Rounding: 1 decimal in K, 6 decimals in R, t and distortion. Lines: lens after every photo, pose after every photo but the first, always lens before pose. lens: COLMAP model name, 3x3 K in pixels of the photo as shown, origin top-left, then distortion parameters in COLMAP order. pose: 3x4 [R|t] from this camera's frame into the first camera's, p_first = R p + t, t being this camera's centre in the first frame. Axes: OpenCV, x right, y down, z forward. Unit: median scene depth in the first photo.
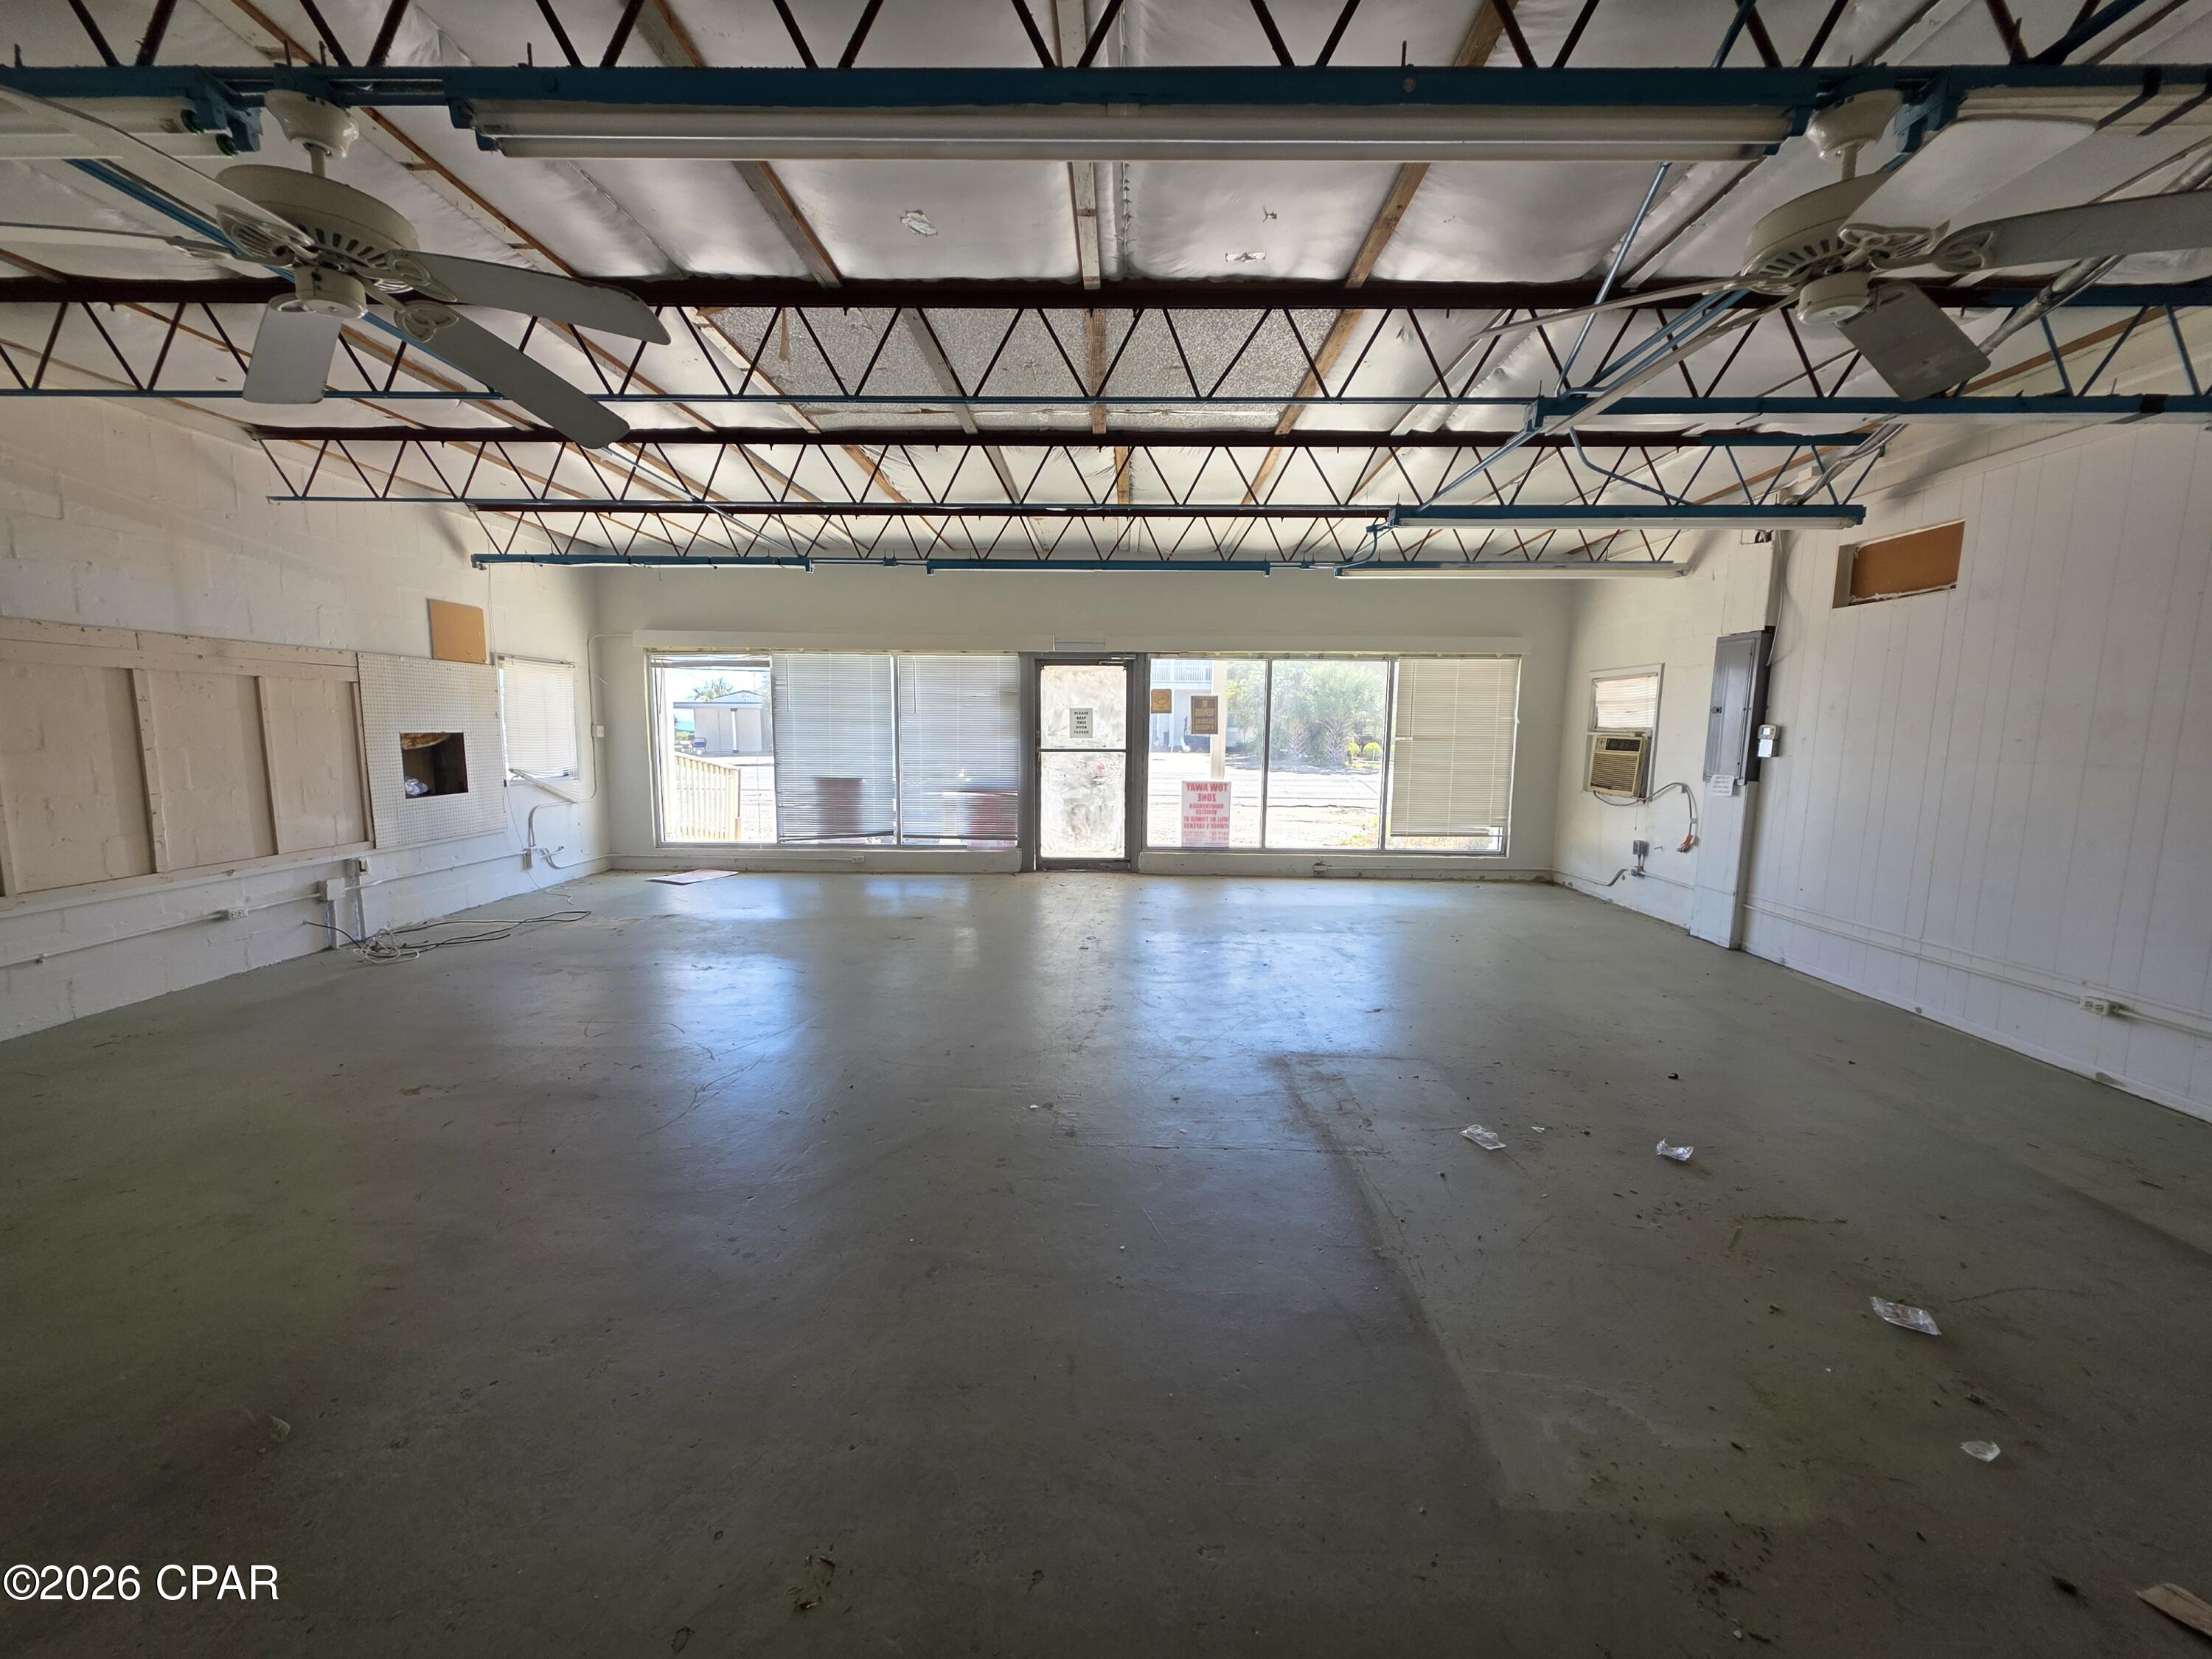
lens RADIAL K [[880.2, 0, 1108.5], [0, 880.2, 834.2], [0, 0, 1]] dist [0.002375, 0.000239]
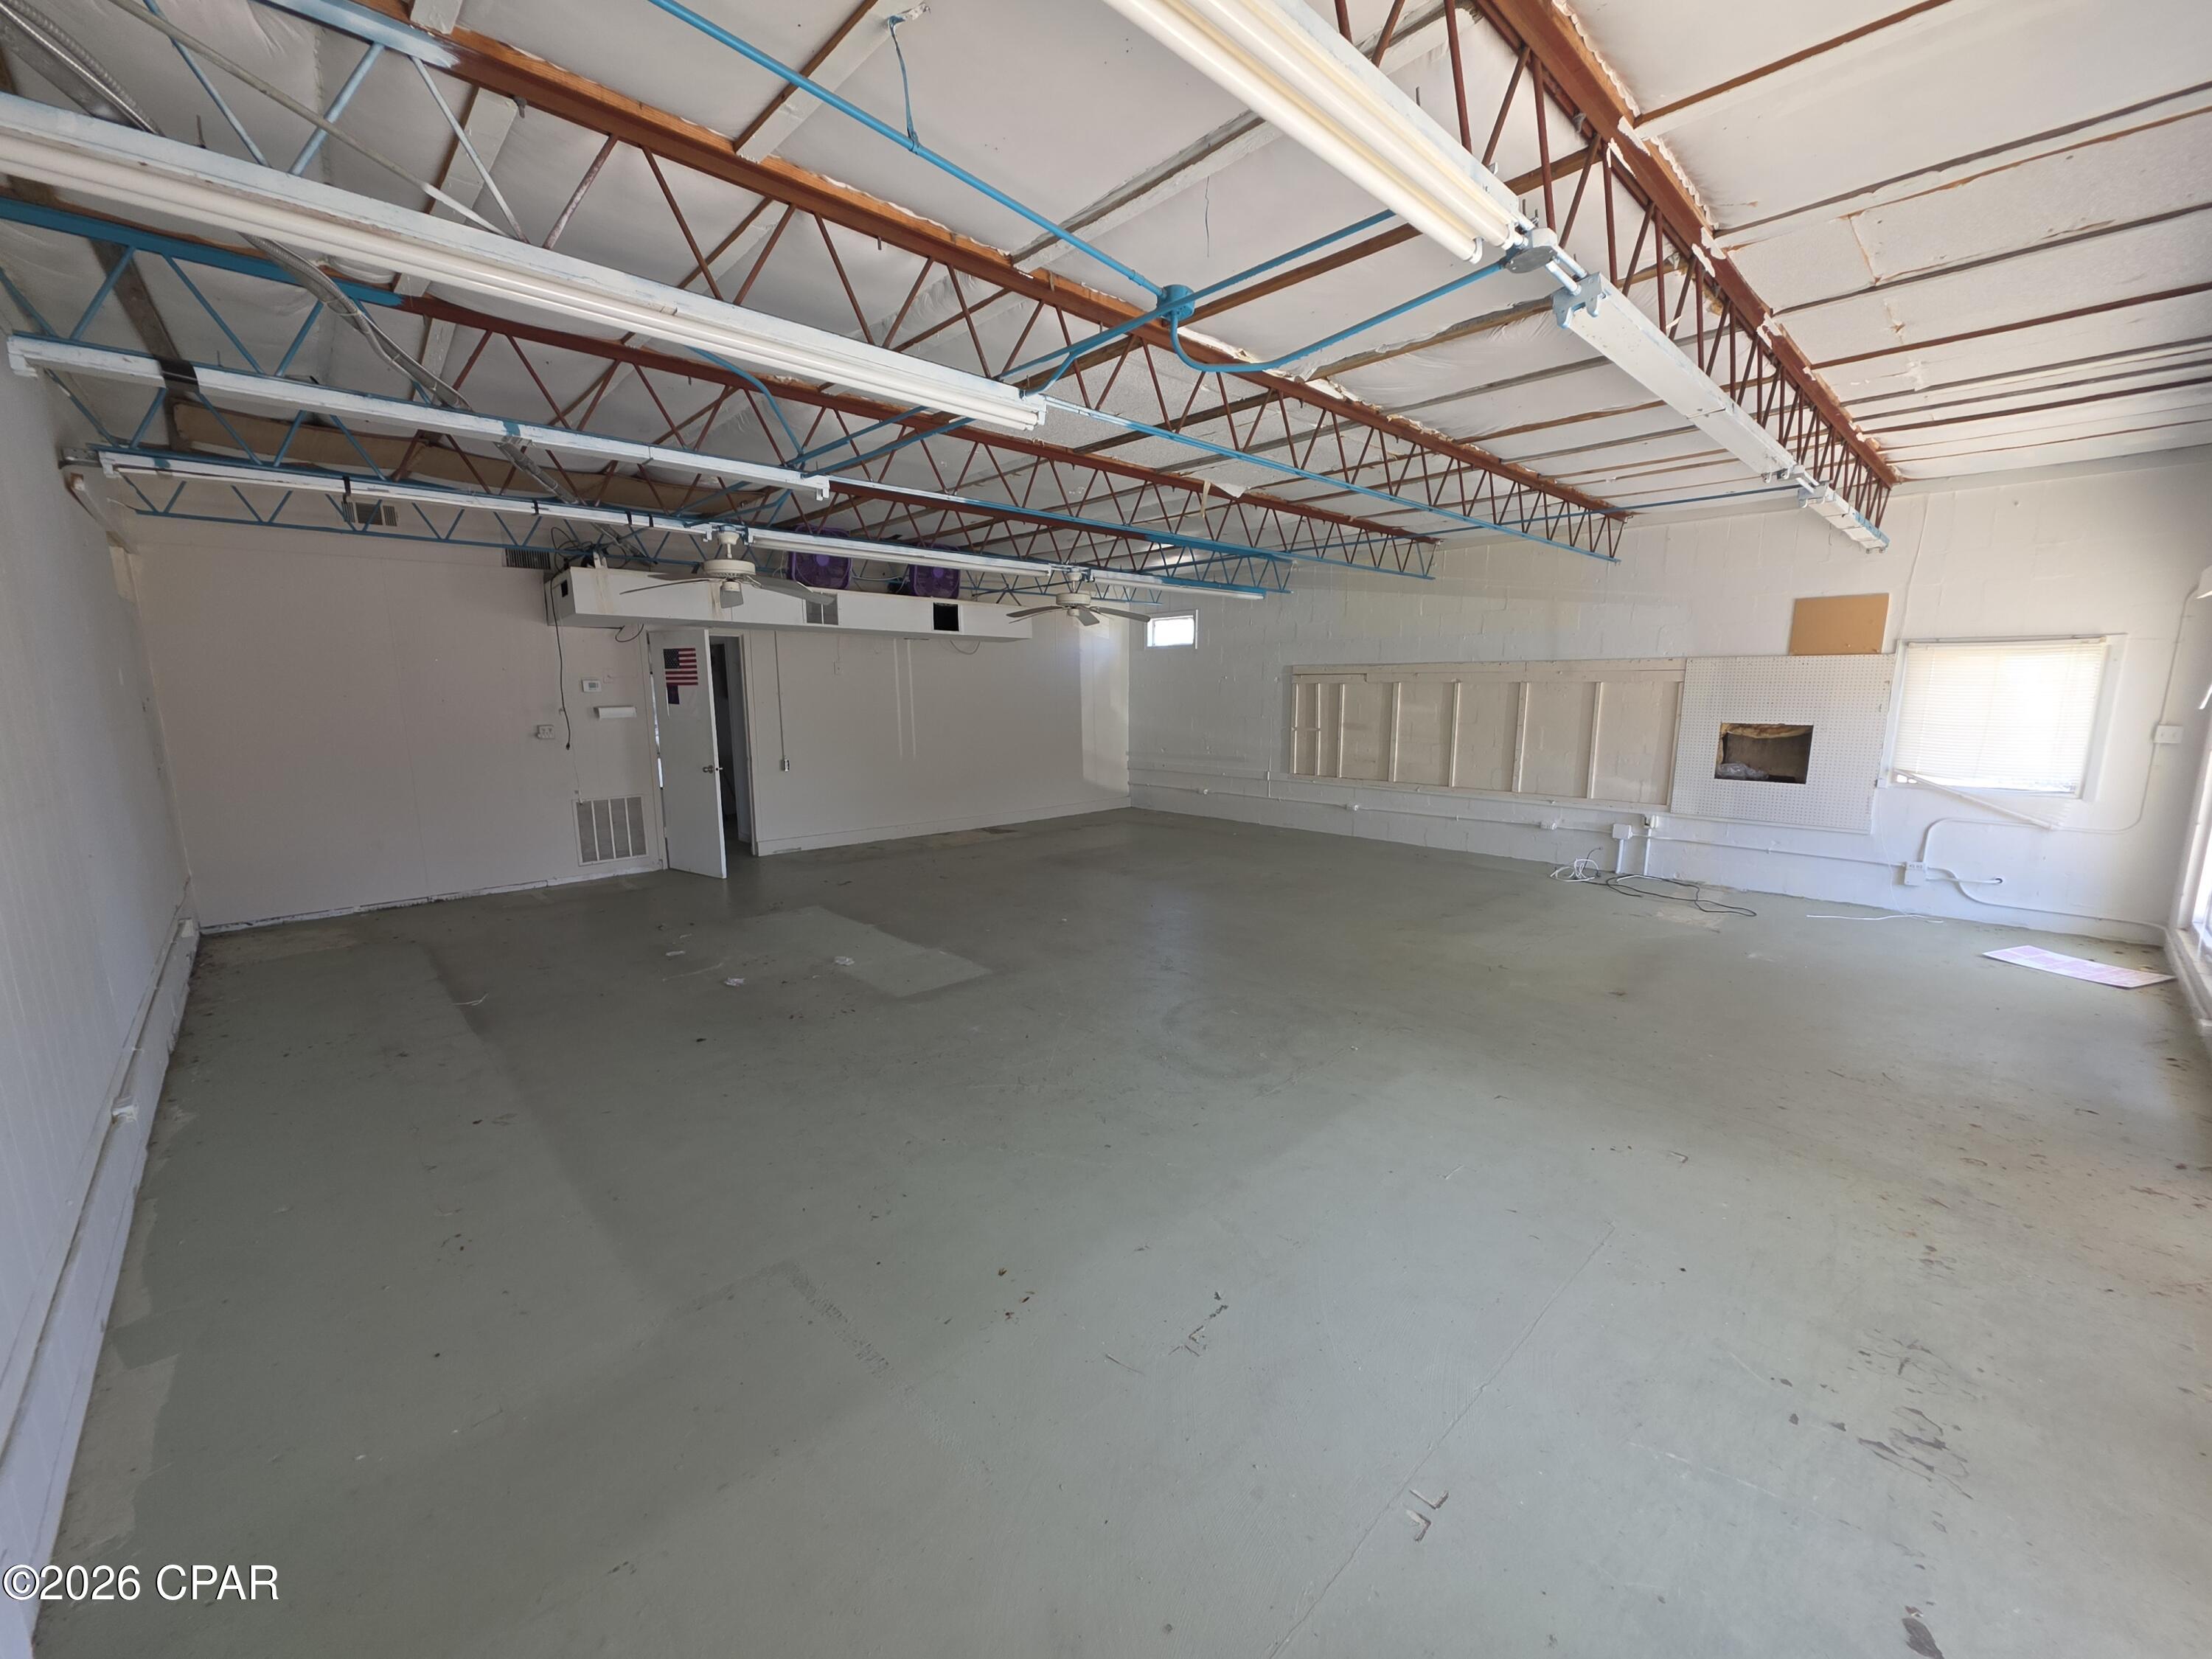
lens RADIAL K [[880.2, 0, 1098.6], [0, 880.2, 827.6], [0, 0, 1]] dist [0.002375, 0.000239]
pose [[-0.715115, 0.102096, -0.691511, 0.664941], [-0.091598, 0.967059, 0.237503, -0.196068], [0.692979, 0.233183, -0.682206, 1.349537]]
